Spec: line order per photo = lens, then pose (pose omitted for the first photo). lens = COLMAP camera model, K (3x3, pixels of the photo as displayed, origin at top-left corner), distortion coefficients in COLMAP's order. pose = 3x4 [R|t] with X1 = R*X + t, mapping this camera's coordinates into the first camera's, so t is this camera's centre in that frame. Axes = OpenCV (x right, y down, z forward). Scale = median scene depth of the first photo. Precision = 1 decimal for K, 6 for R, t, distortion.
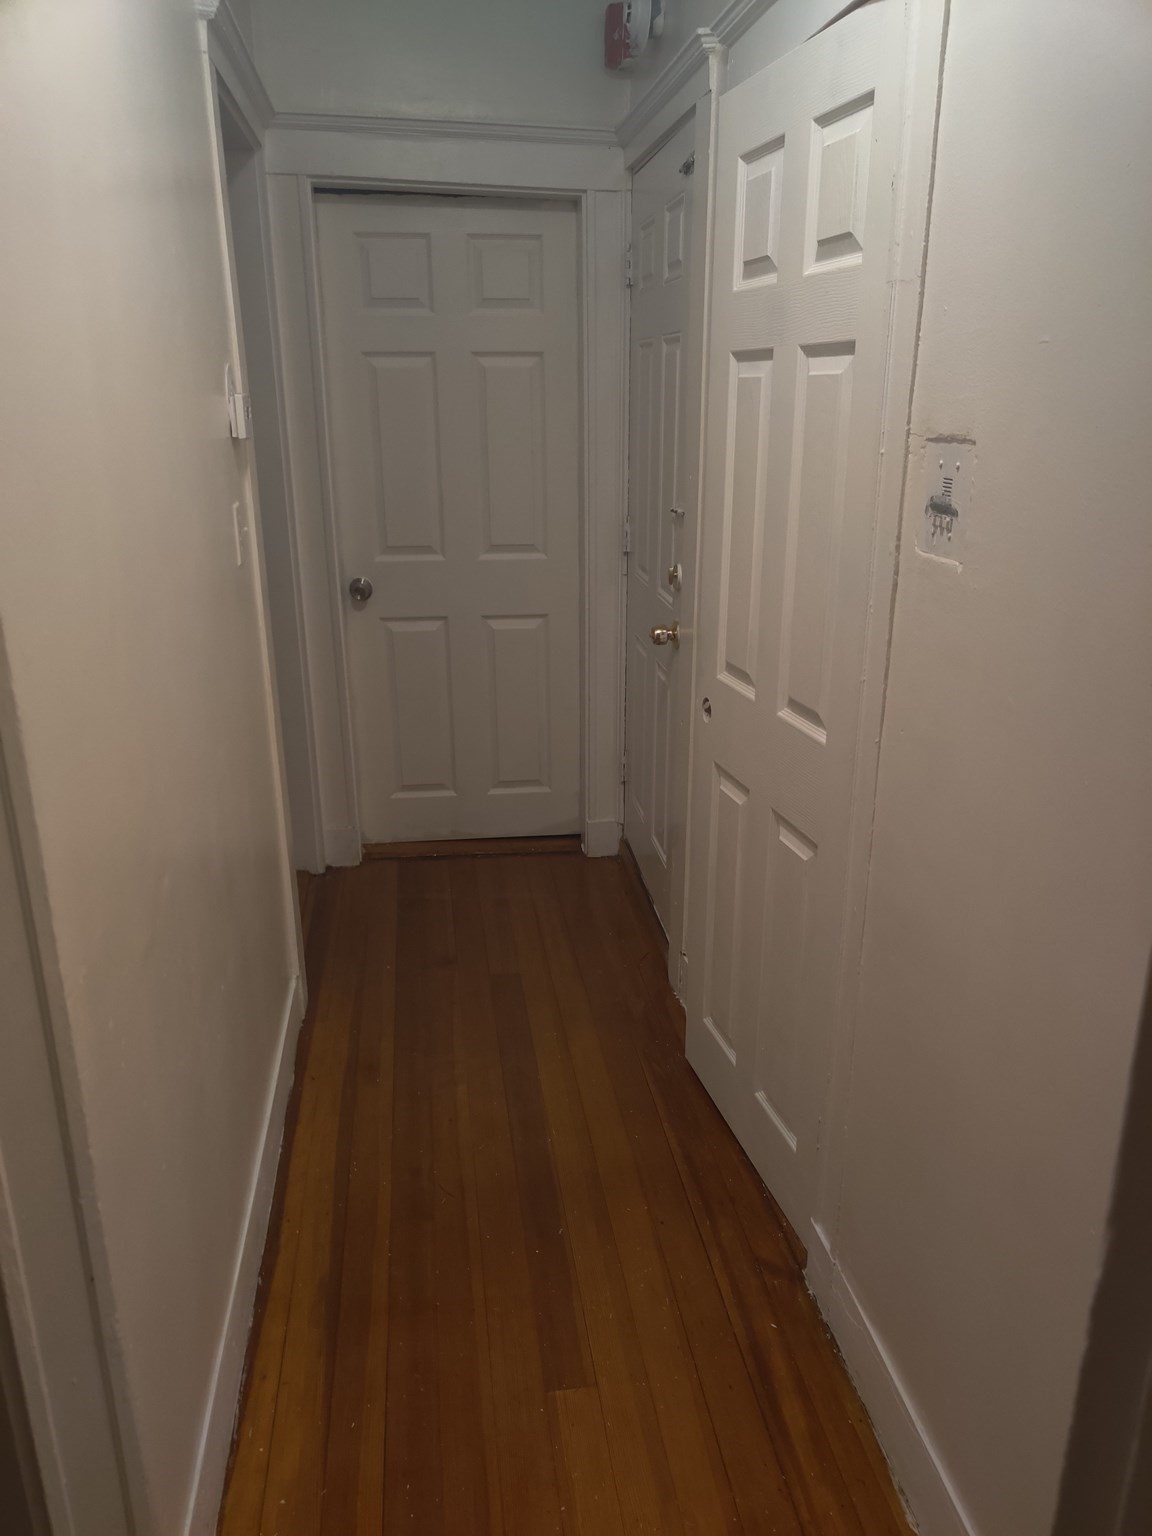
lens RADIAL K [[1154.0, 0, 576.1], [0, 1154.0, 772.8], [0, 0, 1]] dist [0.046139, -0.034286]
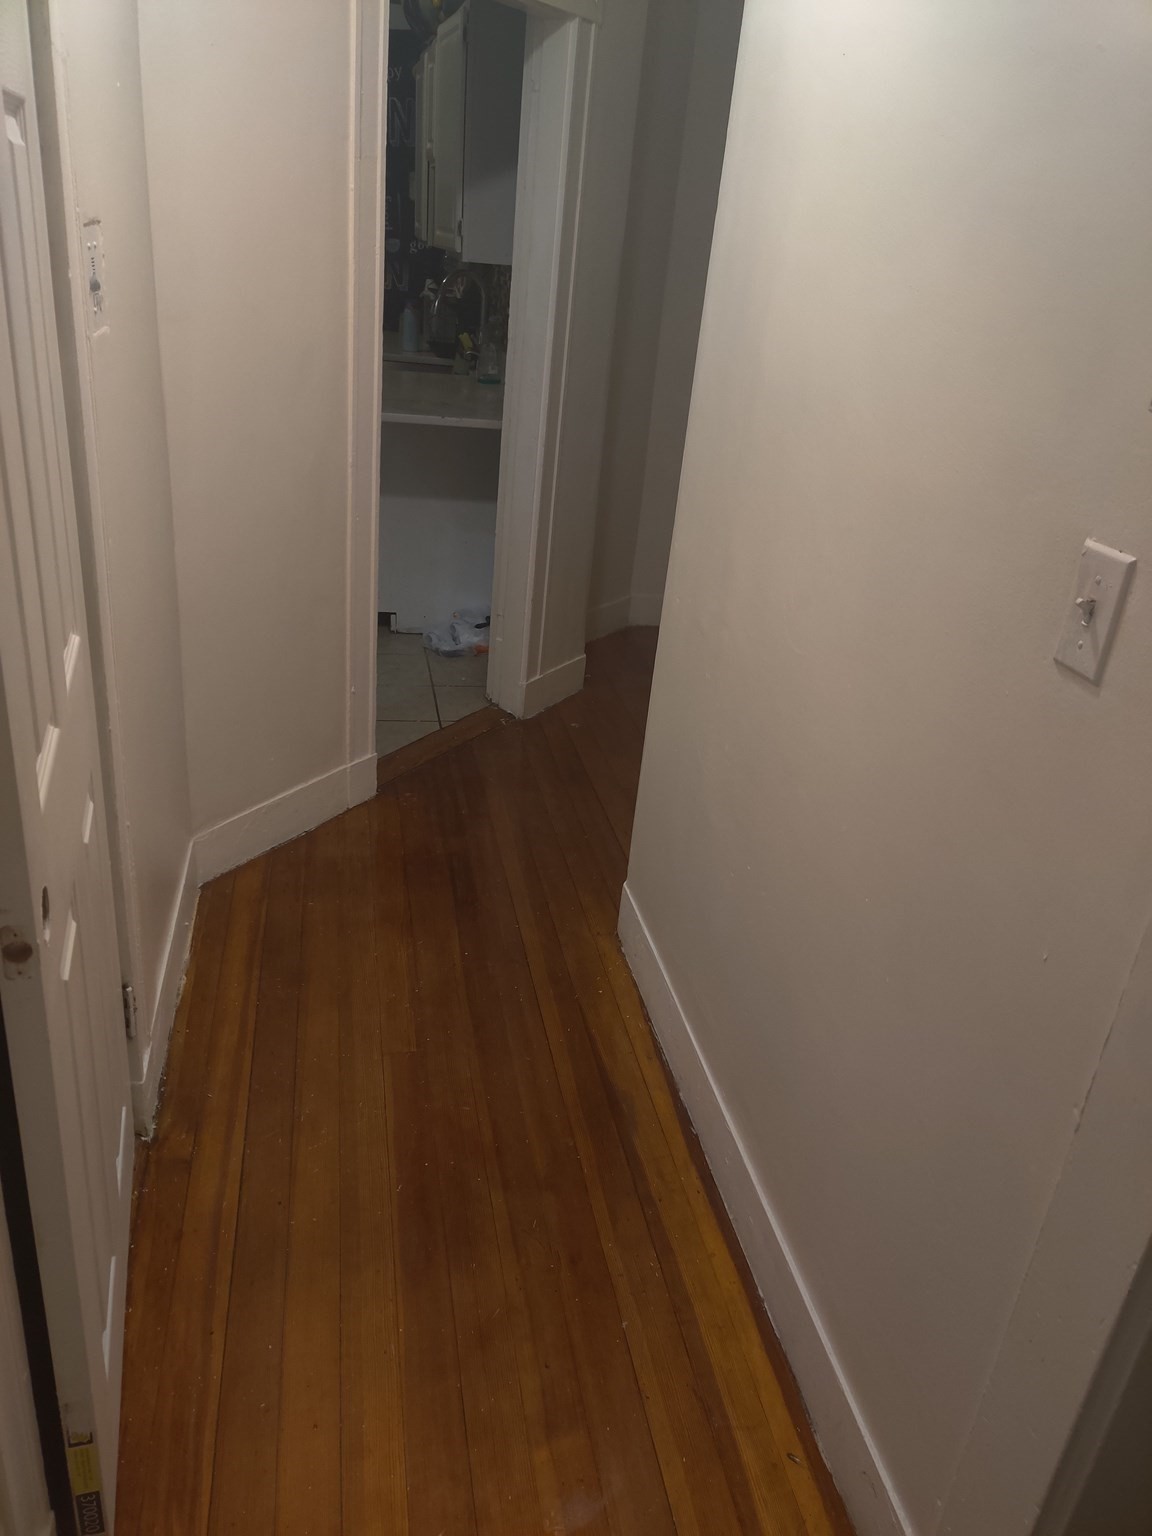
lens RADIAL K [[1154.0, 0, 578.2], [0, 1154.0, 761.4], [0, 0, 1]] dist [0.046139, -0.034286]
pose [[-0.994674, -0.056162, -0.086429, -0.059676], [-0.100080, 0.726844, 0.679471, -0.510782], [0.024660, 0.684502, -0.728594, 1.546568]]
